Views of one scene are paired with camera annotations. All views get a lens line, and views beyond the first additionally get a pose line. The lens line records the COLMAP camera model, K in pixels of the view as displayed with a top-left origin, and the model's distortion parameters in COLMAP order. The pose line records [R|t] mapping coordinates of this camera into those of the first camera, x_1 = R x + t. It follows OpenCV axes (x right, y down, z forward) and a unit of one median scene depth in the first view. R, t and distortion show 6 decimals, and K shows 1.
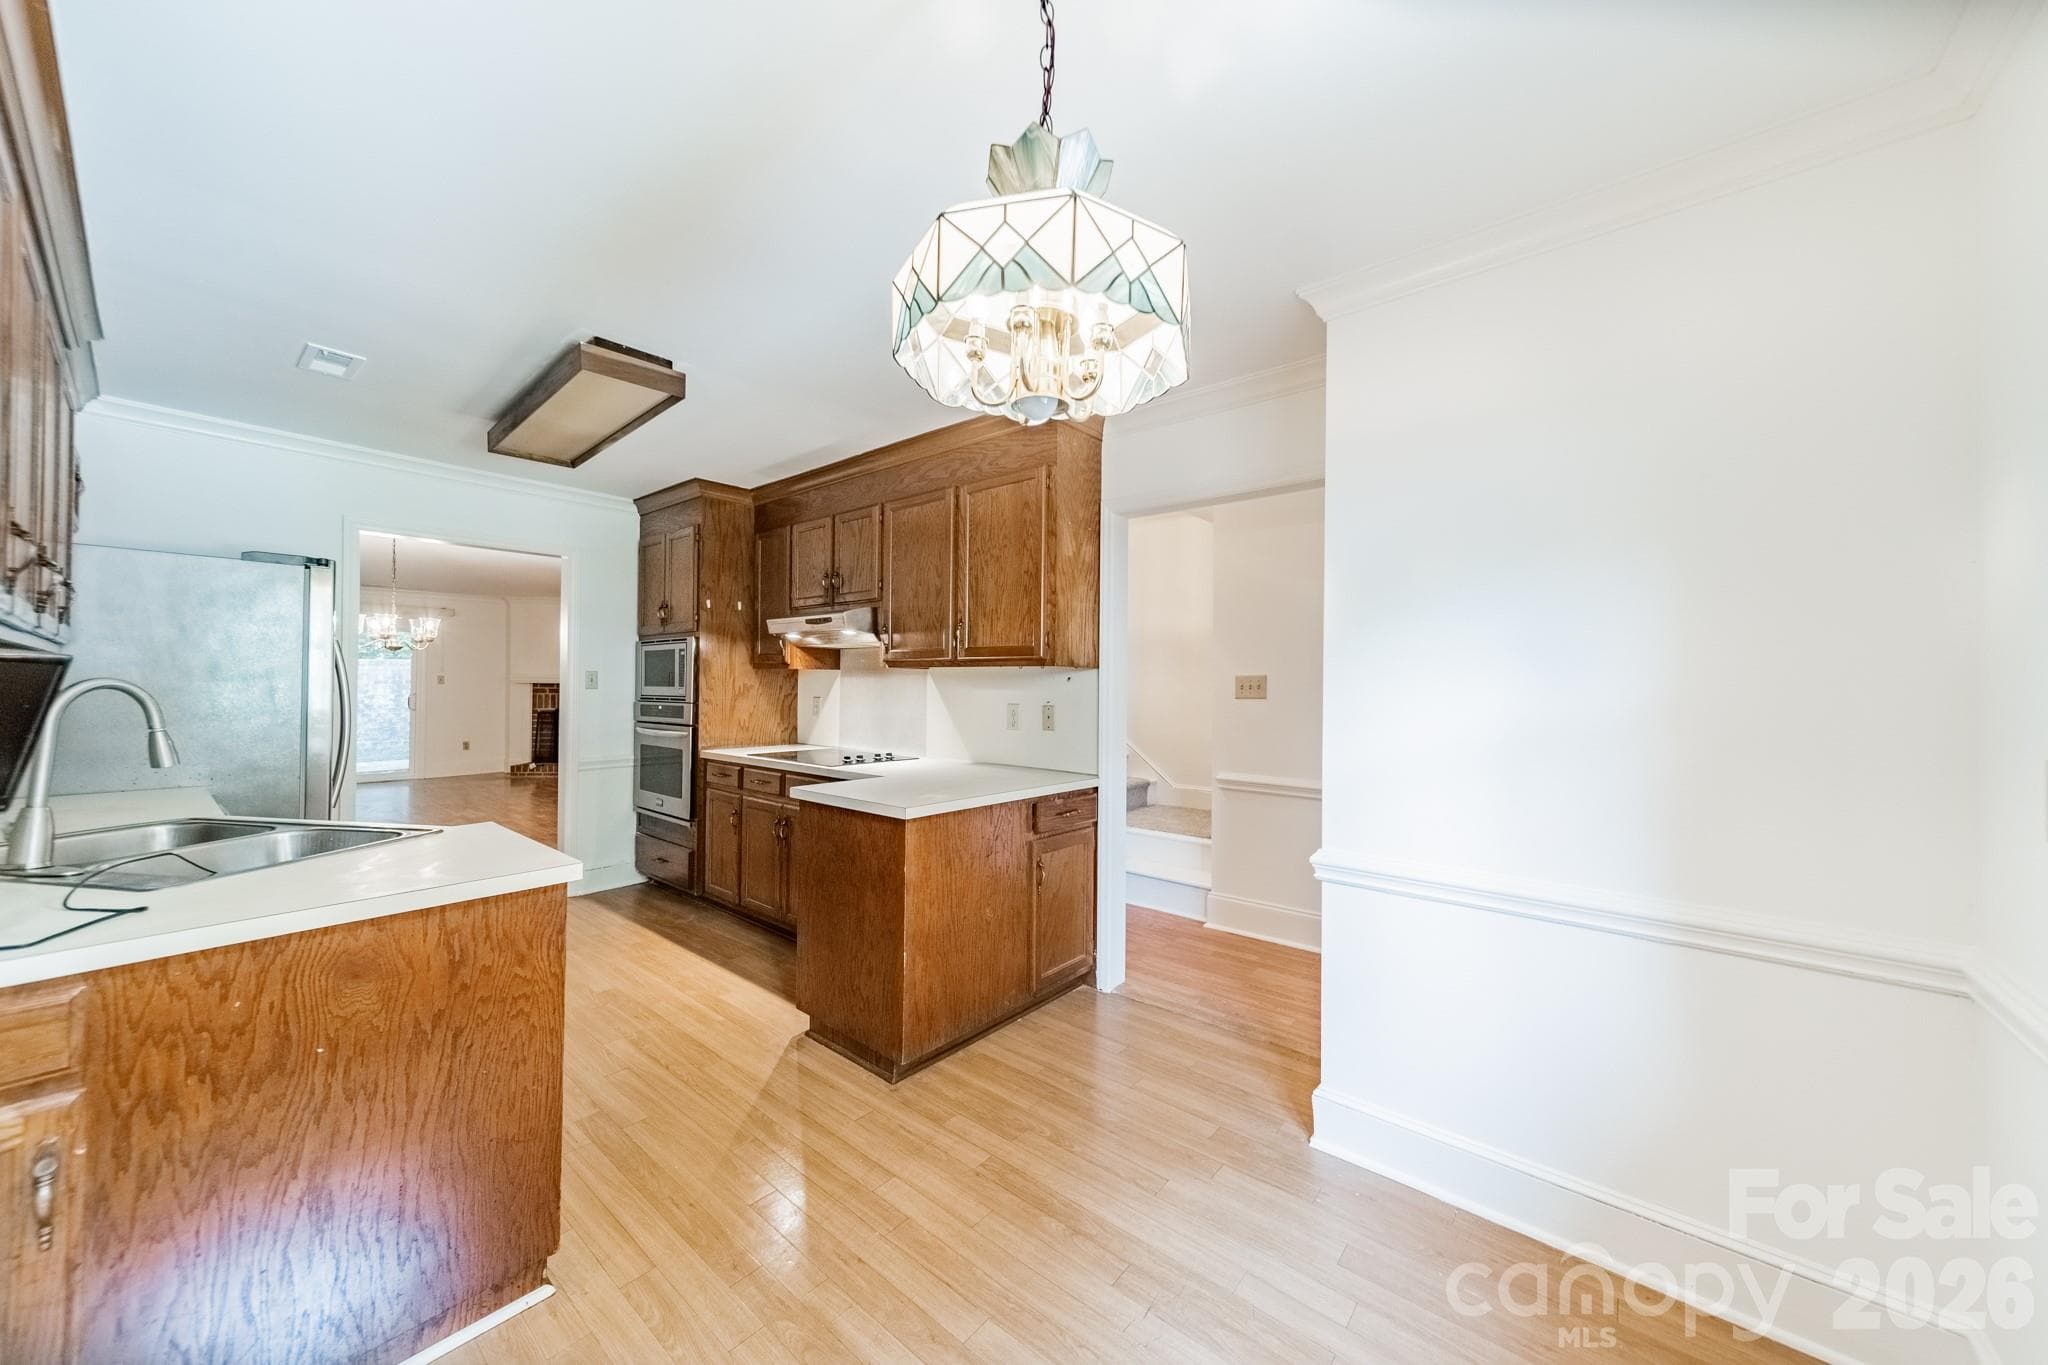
lens RADIAL K [[725.4, 0, 1028.8], [0, 725.4, 677.9], [0, 0, 1]] dist [0.007840, 0.000012]
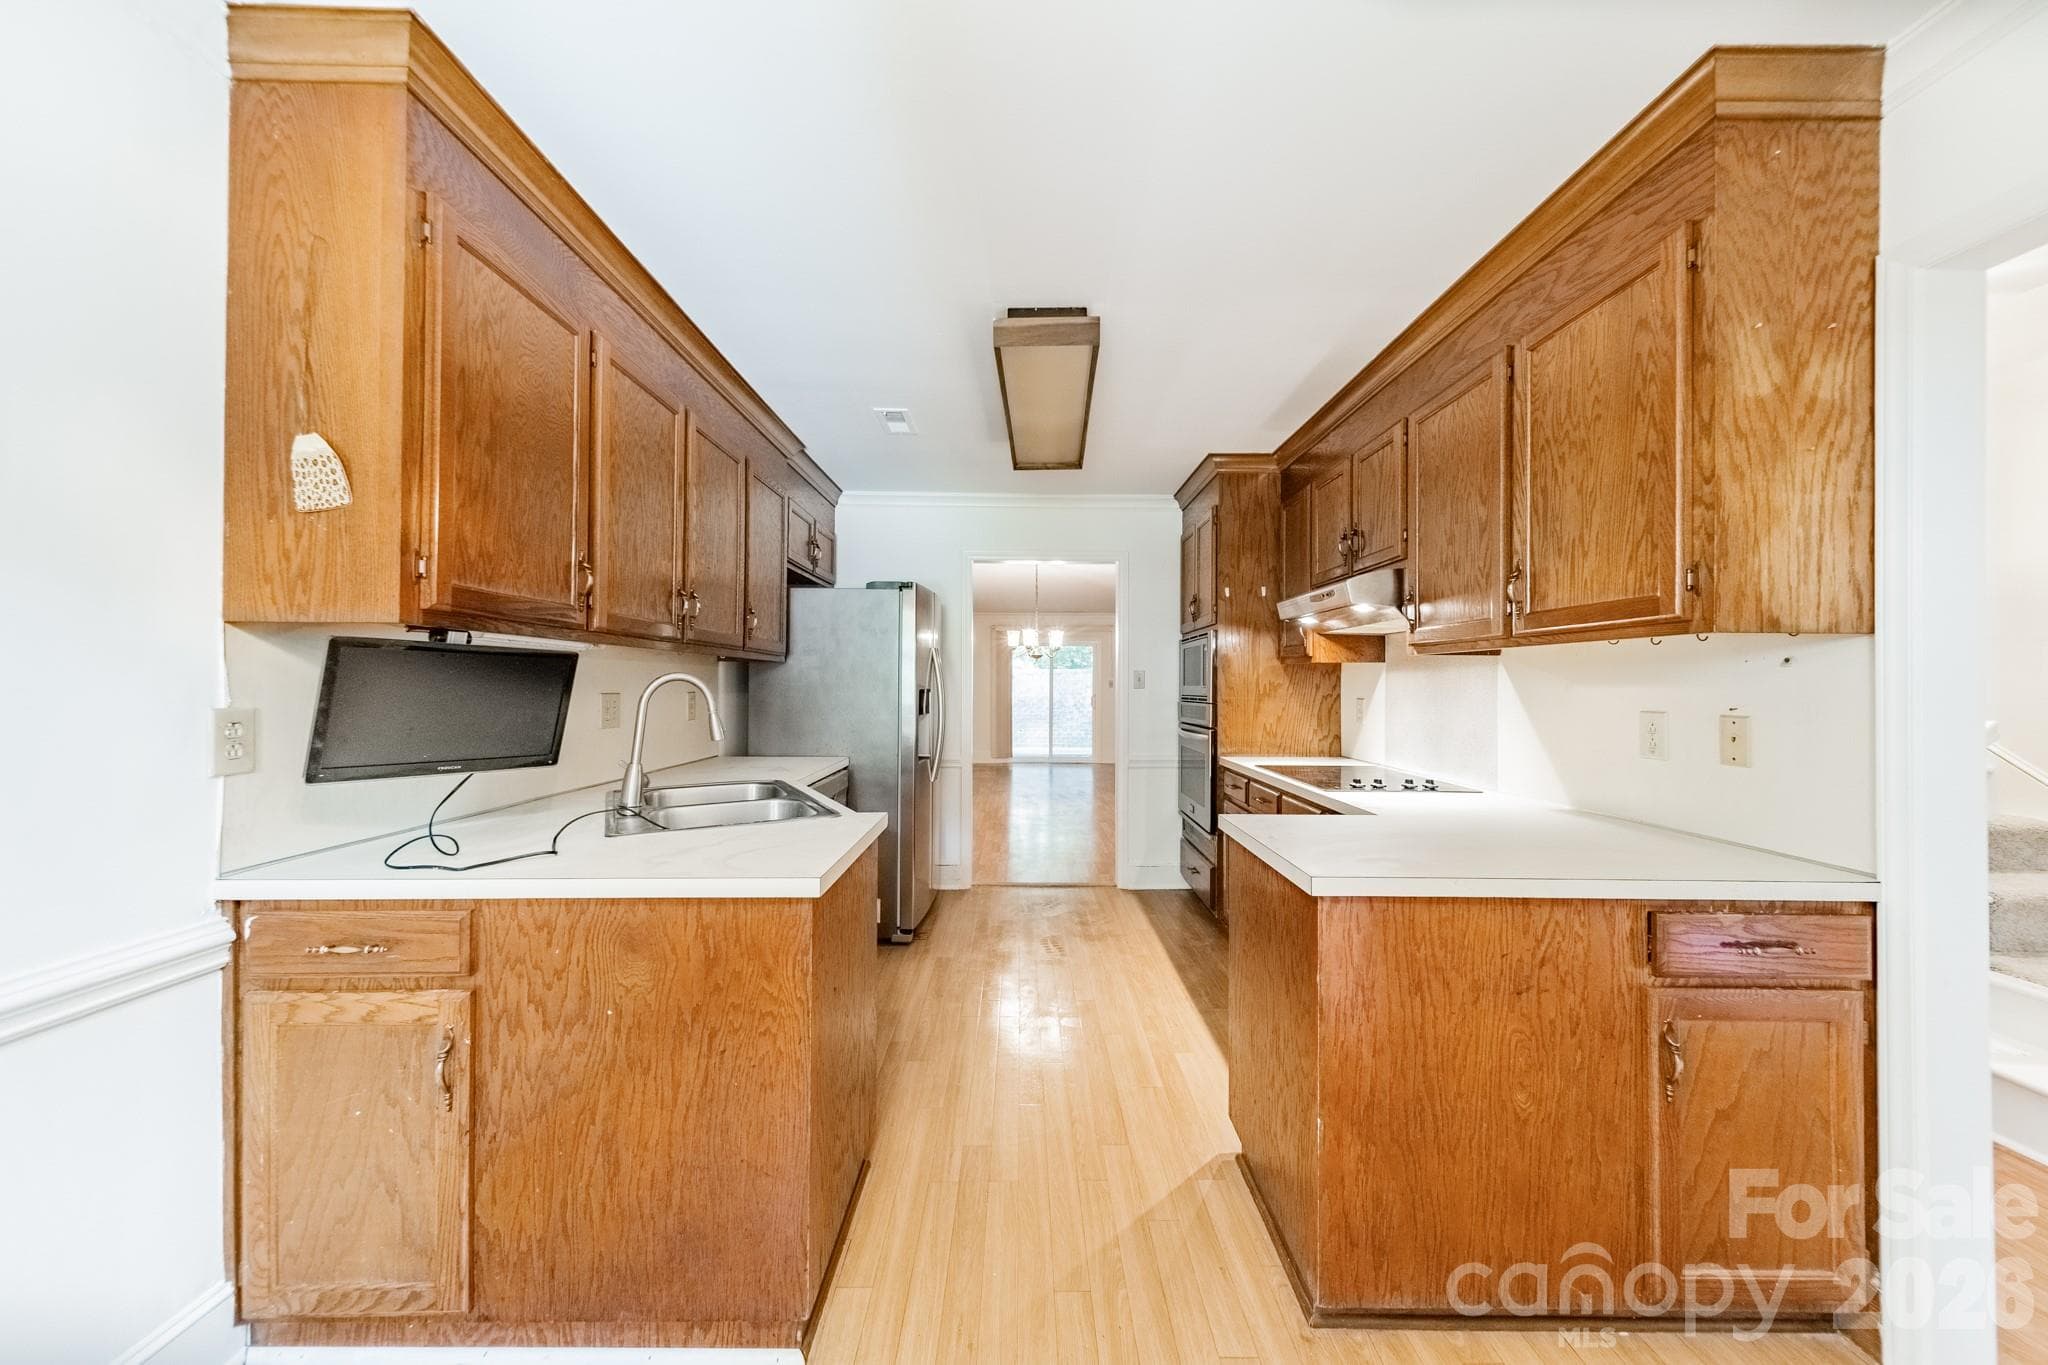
lens RADIAL K [[725.4, 0, 1028.8], [0, 725.4, 677.9], [0, 0, 1]] dist [0.007840, 0.000012]
pose [[0.649947, -0.012876, -0.759871, 0.104649], [0.006907, 0.999915, -0.011036, 0.015512], [0.759948, 0.001924, 0.649980, 0.330621]]
